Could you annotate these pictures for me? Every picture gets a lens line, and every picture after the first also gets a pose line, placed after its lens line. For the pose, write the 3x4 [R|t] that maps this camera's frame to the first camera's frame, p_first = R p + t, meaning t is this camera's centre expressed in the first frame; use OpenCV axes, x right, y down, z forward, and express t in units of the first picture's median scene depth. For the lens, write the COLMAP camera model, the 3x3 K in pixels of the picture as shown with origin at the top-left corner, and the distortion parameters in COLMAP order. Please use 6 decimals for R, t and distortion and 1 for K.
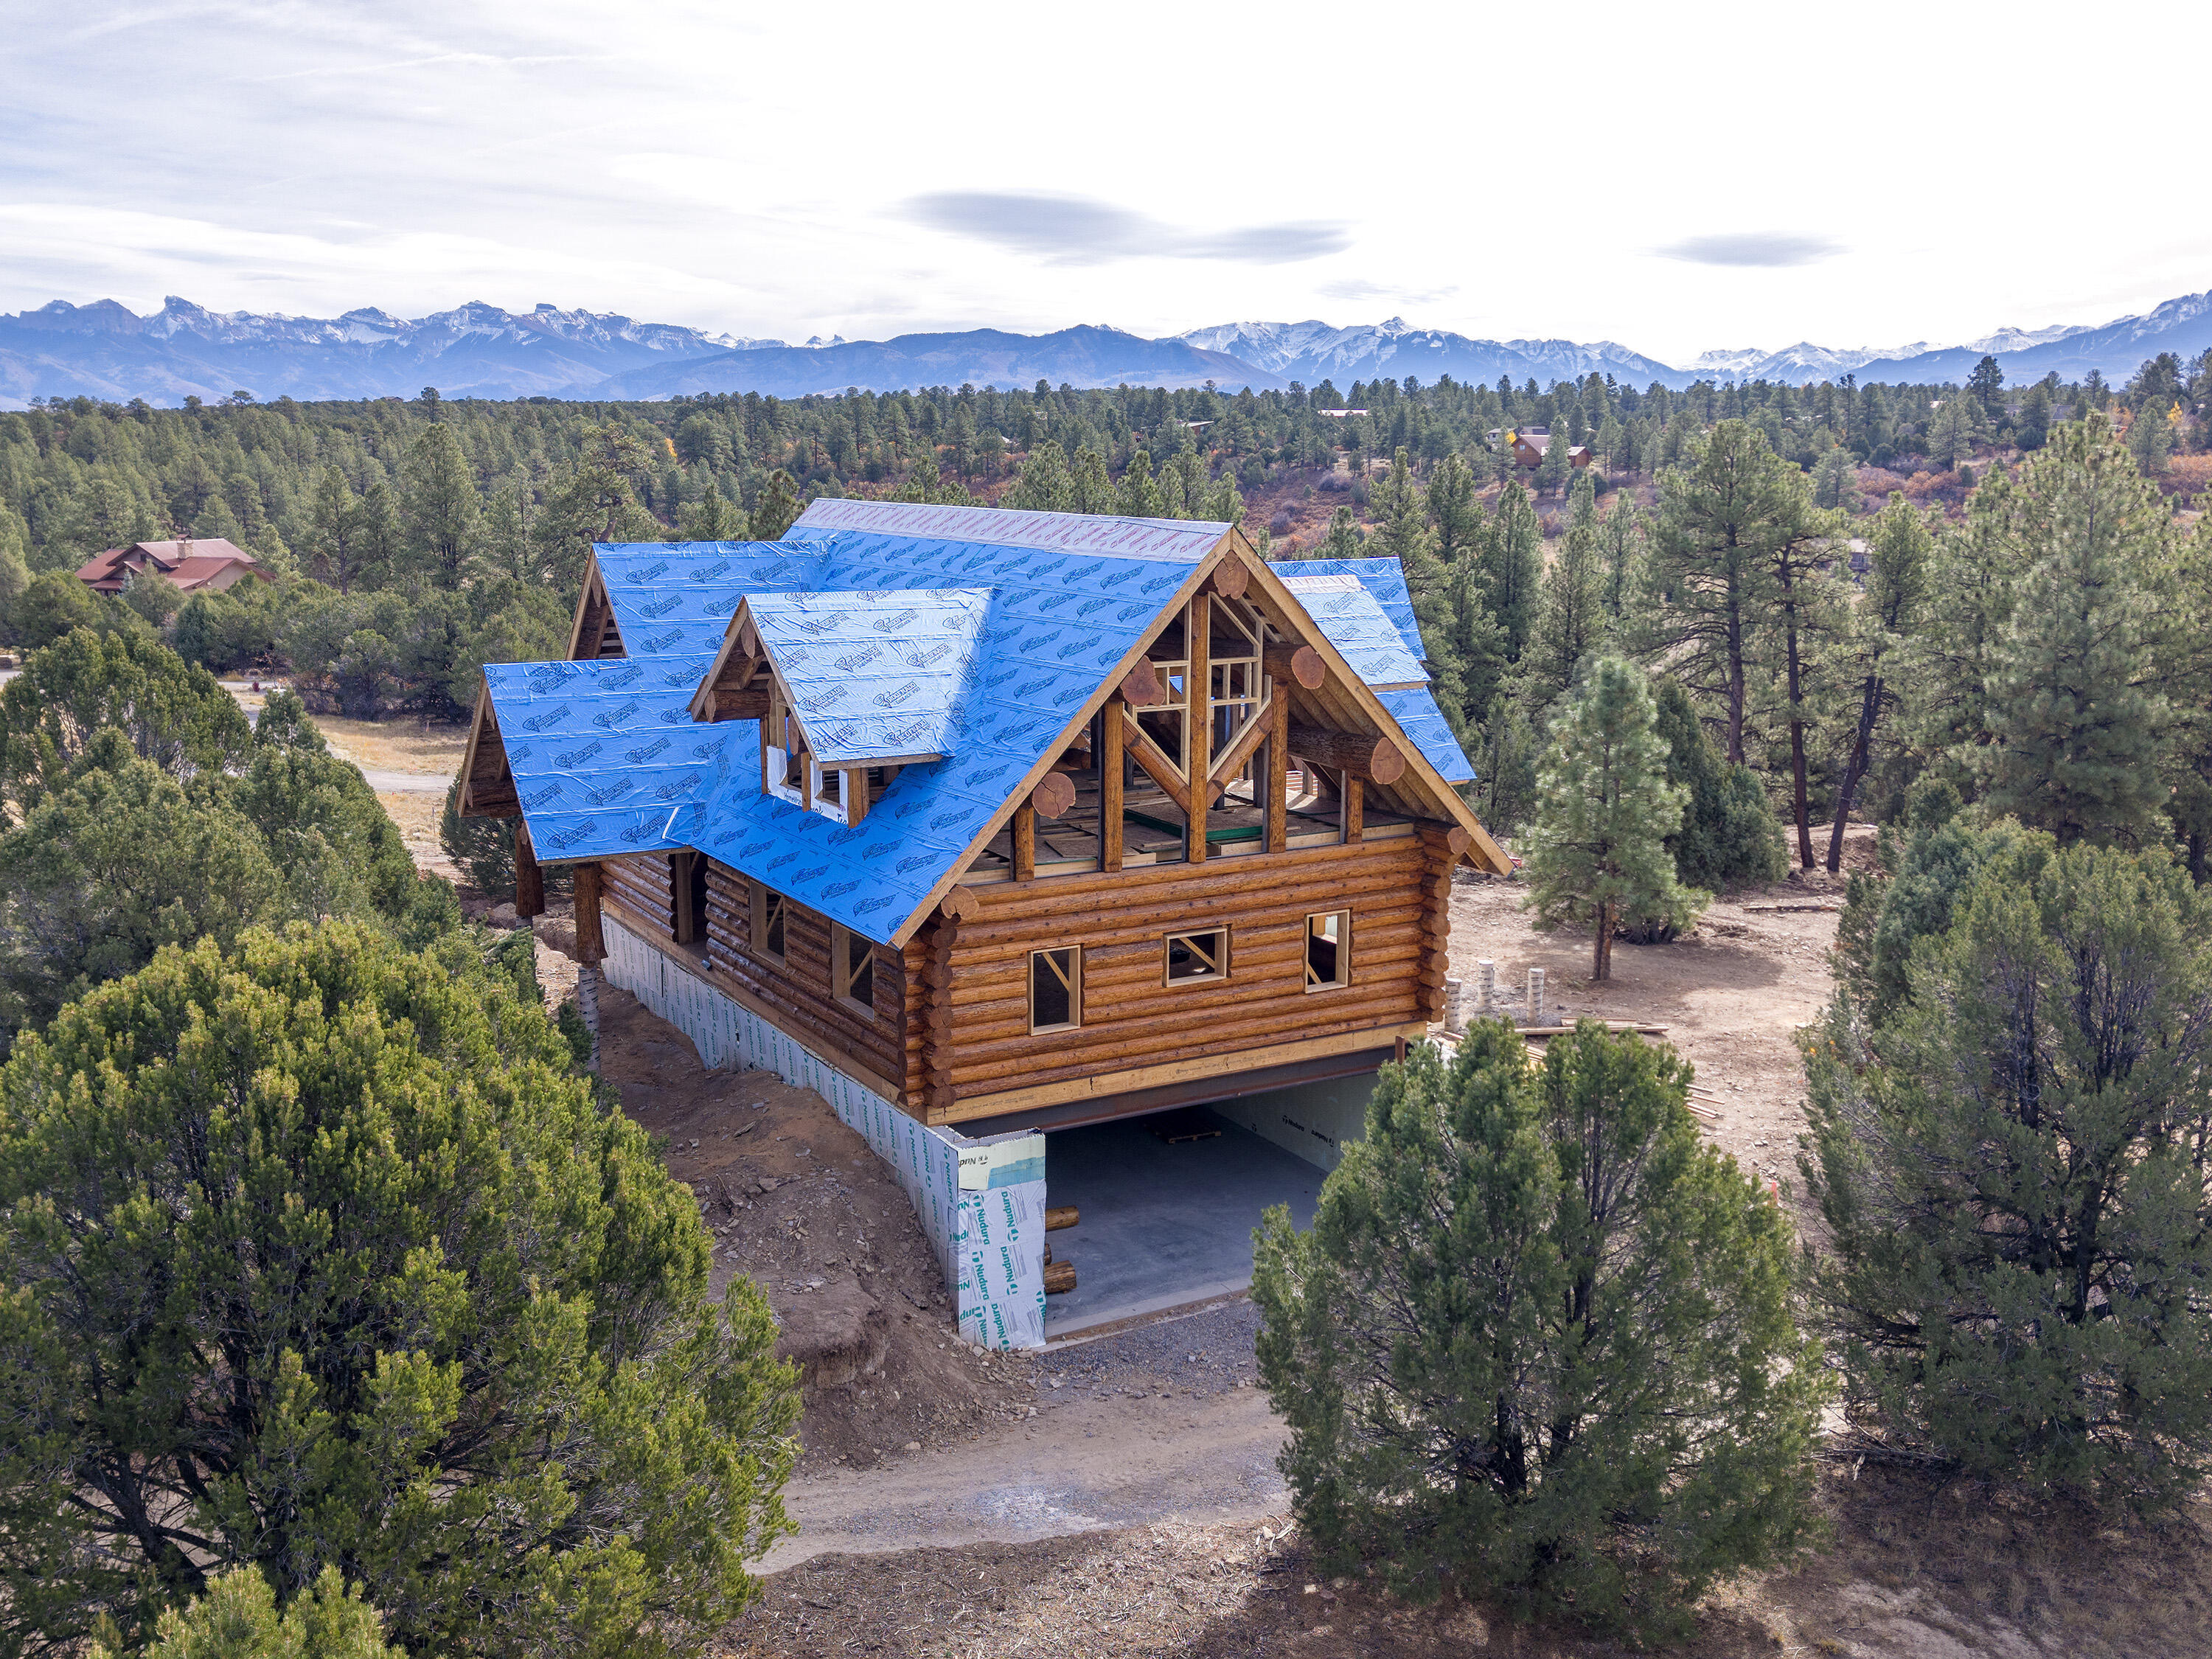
lens RADIAL K [[2084.2, 0, 1094.7], [0, 2084.2, 838.2], [0, 0, 1]] dist [0.152182, 0.000000]
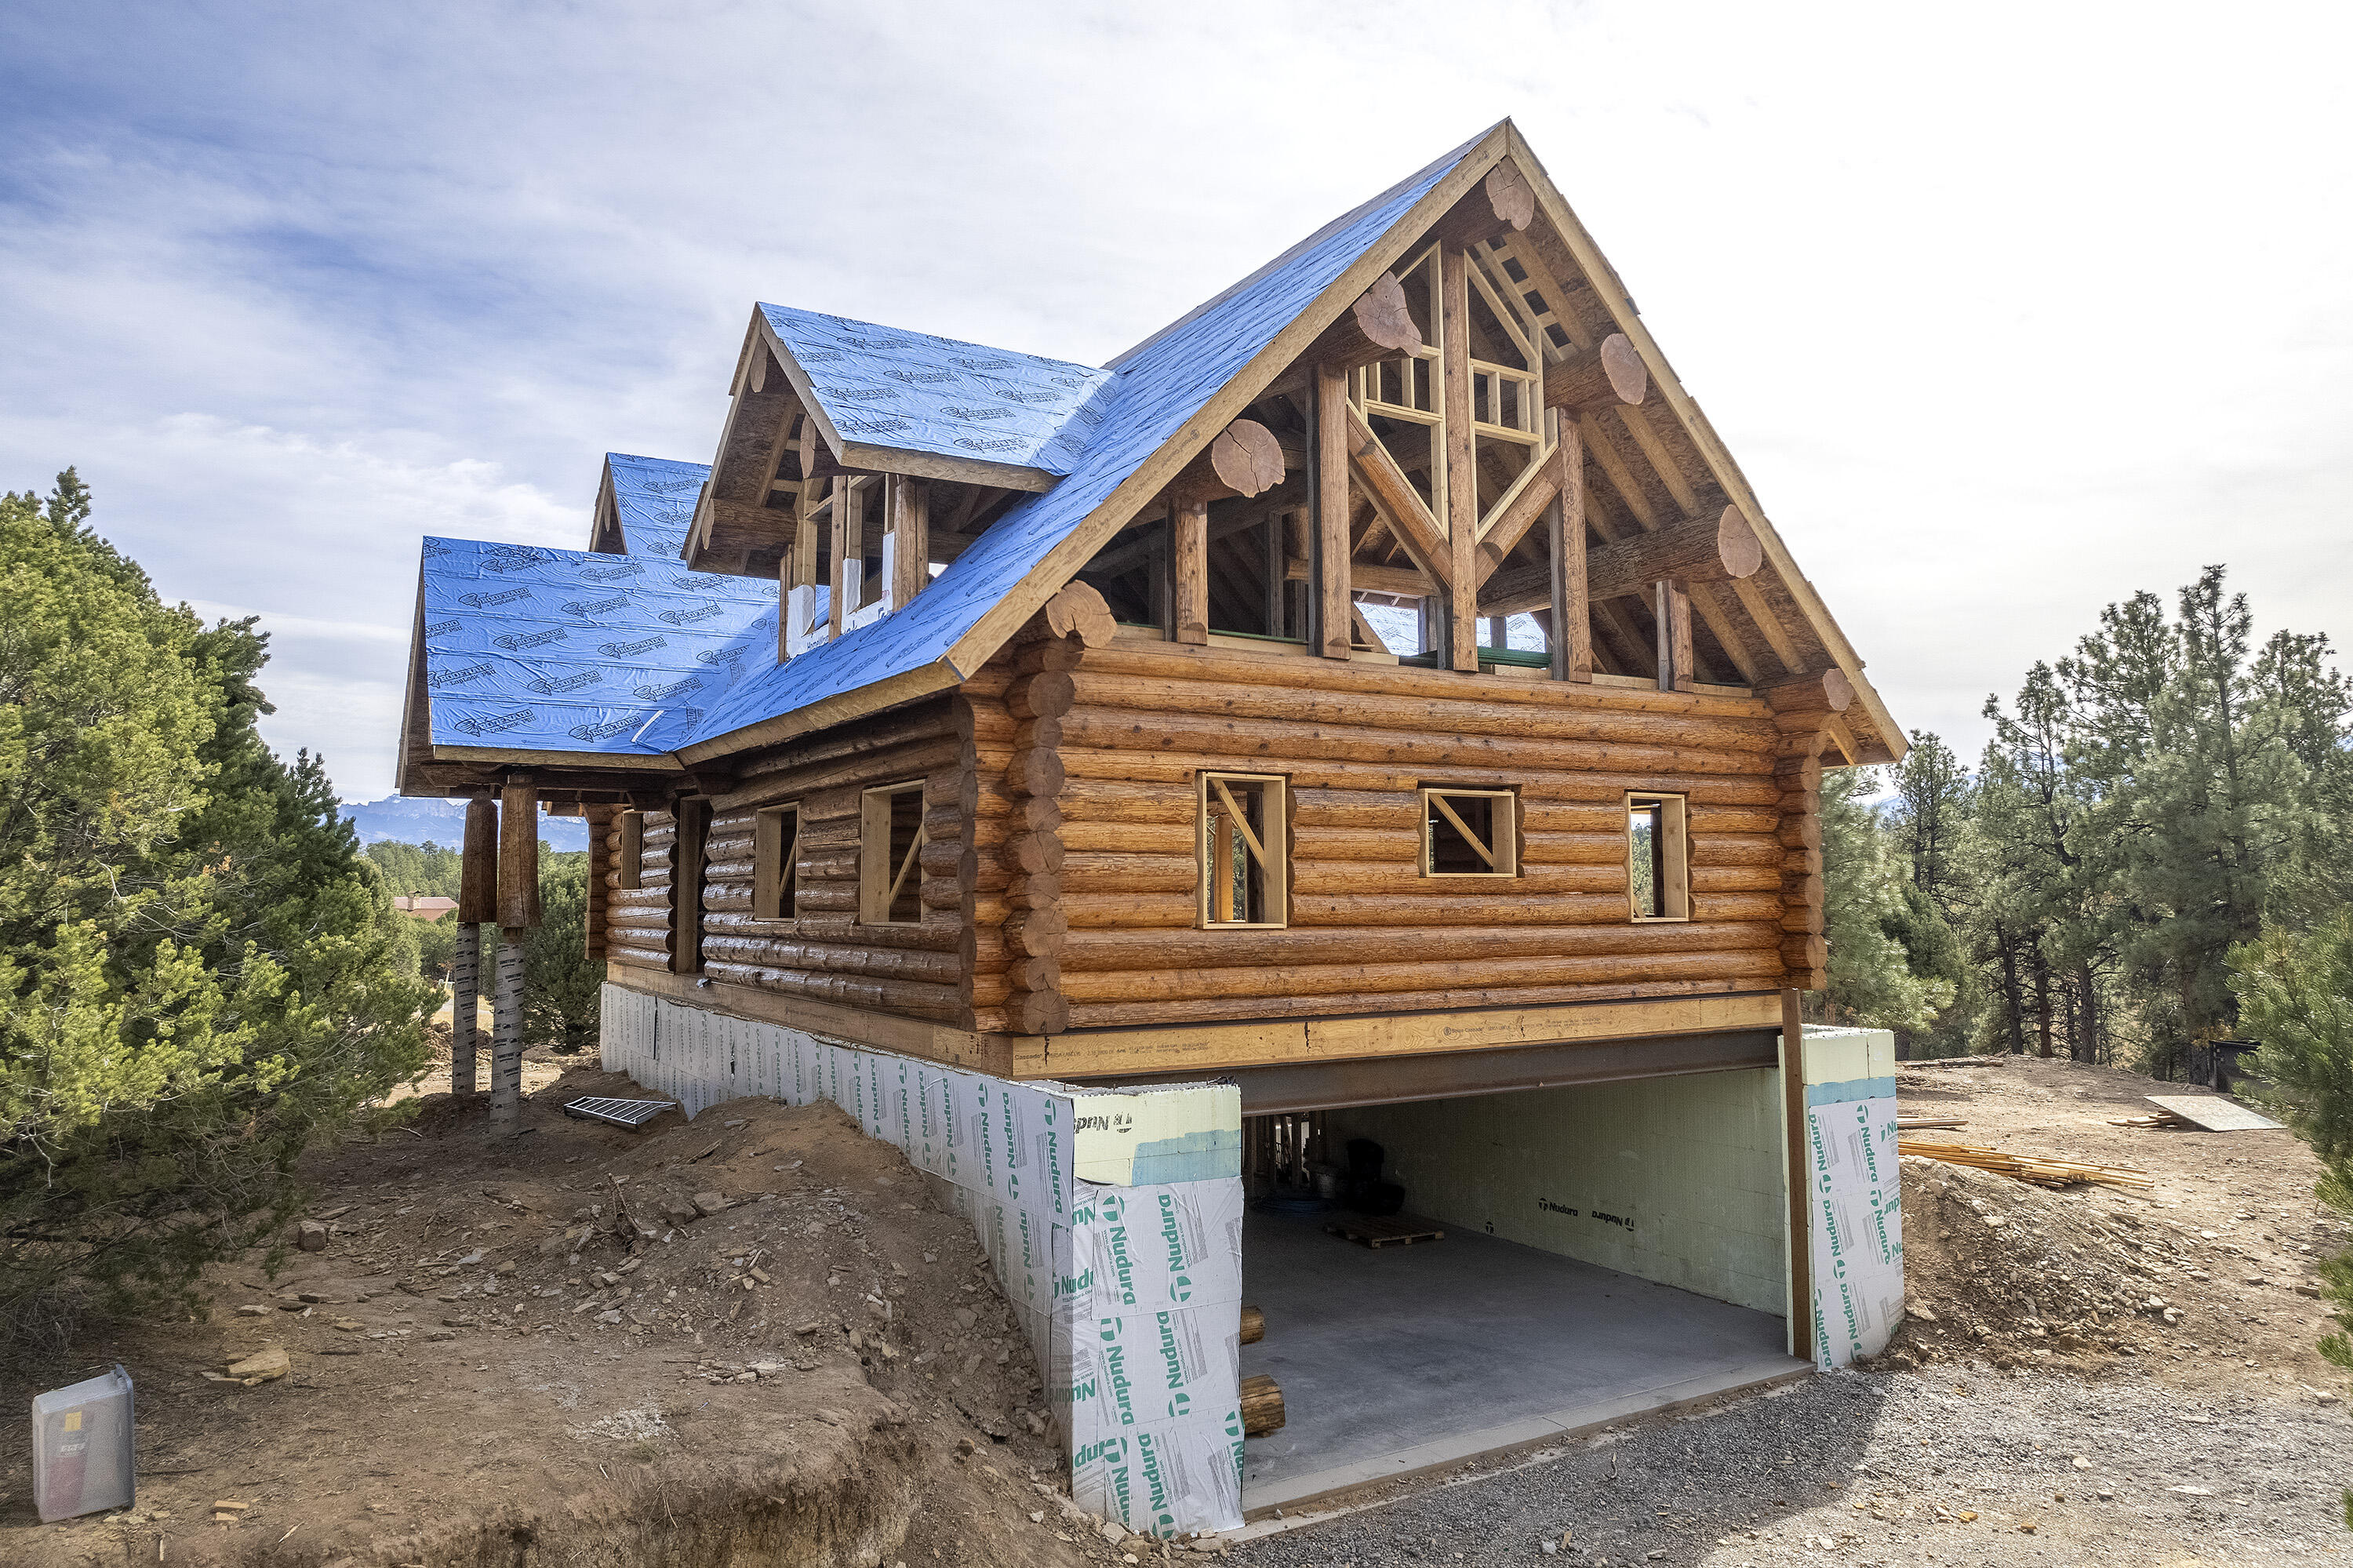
lens RADIAL K [[1506.9, 0, 1167.4], [0, 1506.9, 770.8], [0, 0, 1]] dist [-0.072692, 0.059704]
pose [[0.999850, -0.003436, 0.016986, -0.046290], [0.008266, 0.956011, -0.293214, 0.170126], [-0.015231, 0.293310, 0.955896, 0.603166]]
